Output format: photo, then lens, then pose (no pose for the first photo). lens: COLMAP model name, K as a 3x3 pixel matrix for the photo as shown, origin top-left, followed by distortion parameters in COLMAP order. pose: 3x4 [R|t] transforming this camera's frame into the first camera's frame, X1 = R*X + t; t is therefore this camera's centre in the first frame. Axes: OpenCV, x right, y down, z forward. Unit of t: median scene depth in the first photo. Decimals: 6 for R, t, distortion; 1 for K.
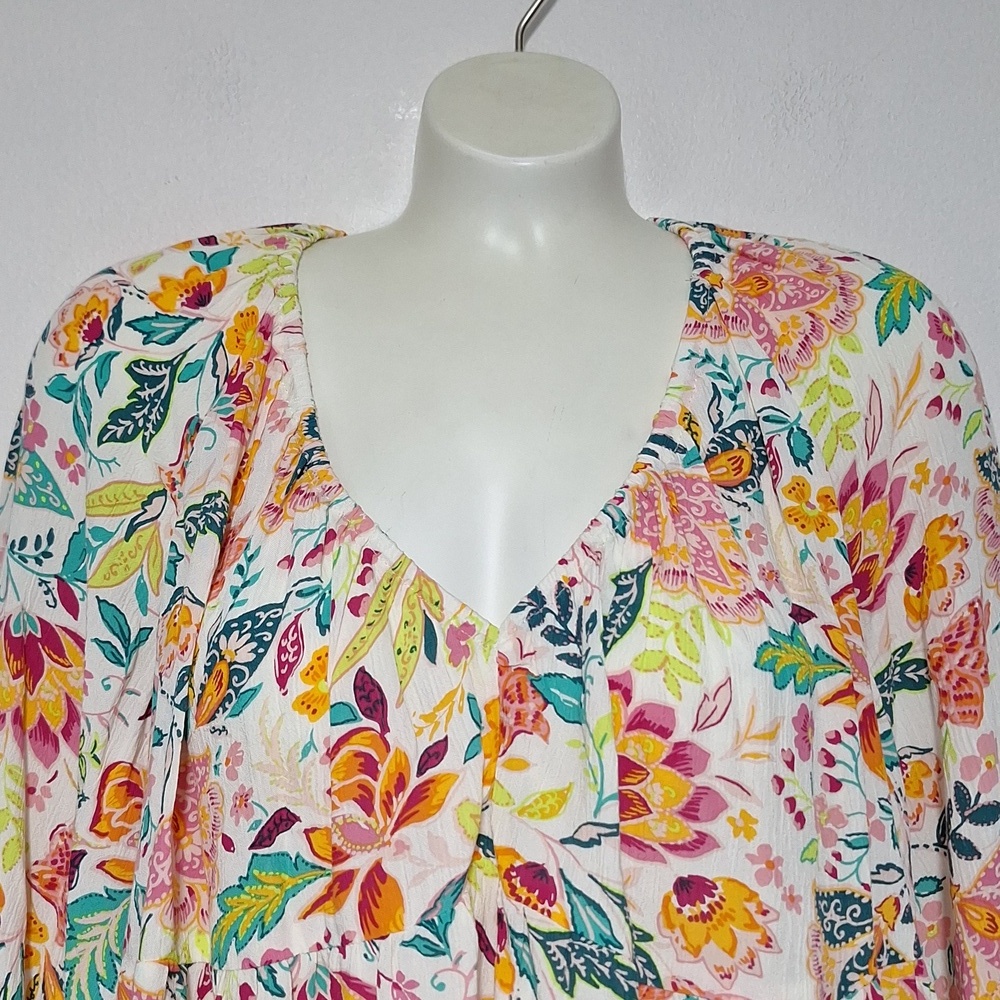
lens RADIAL K [[1483.7, 0, 515.2], [0, 1483.7, 495.7], [0, 0, 1]] dist [0.152244, -0.412223]
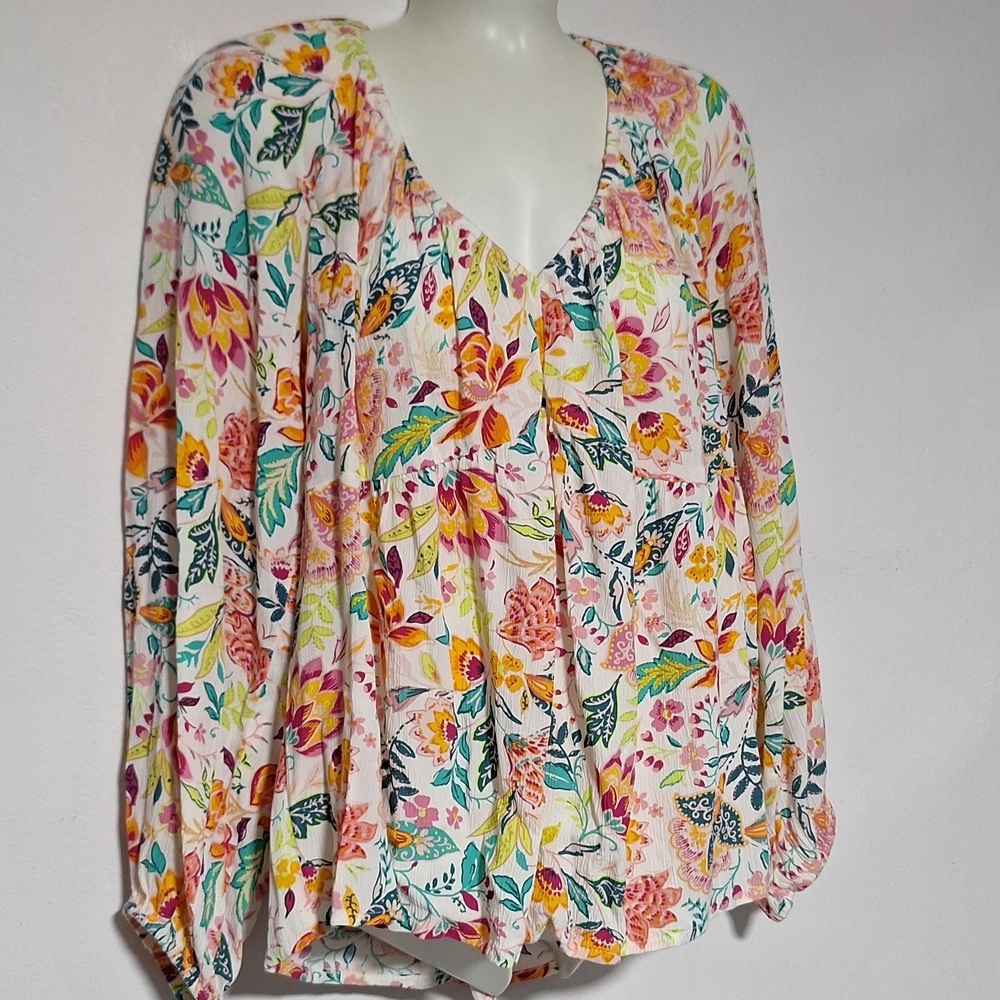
lens RADIAL K [[1483.7, 0, 515.2], [0, 1483.7, 495.7], [0, 0, 1]] dist [0.152244, -0.412223]
pose [[0.930354, -0.039591, 0.364518, -0.659937], [-0.004637, 0.992803, 0.119667, 0.131202], [-0.366632, -0.113023, 0.923475, -0.593235]]
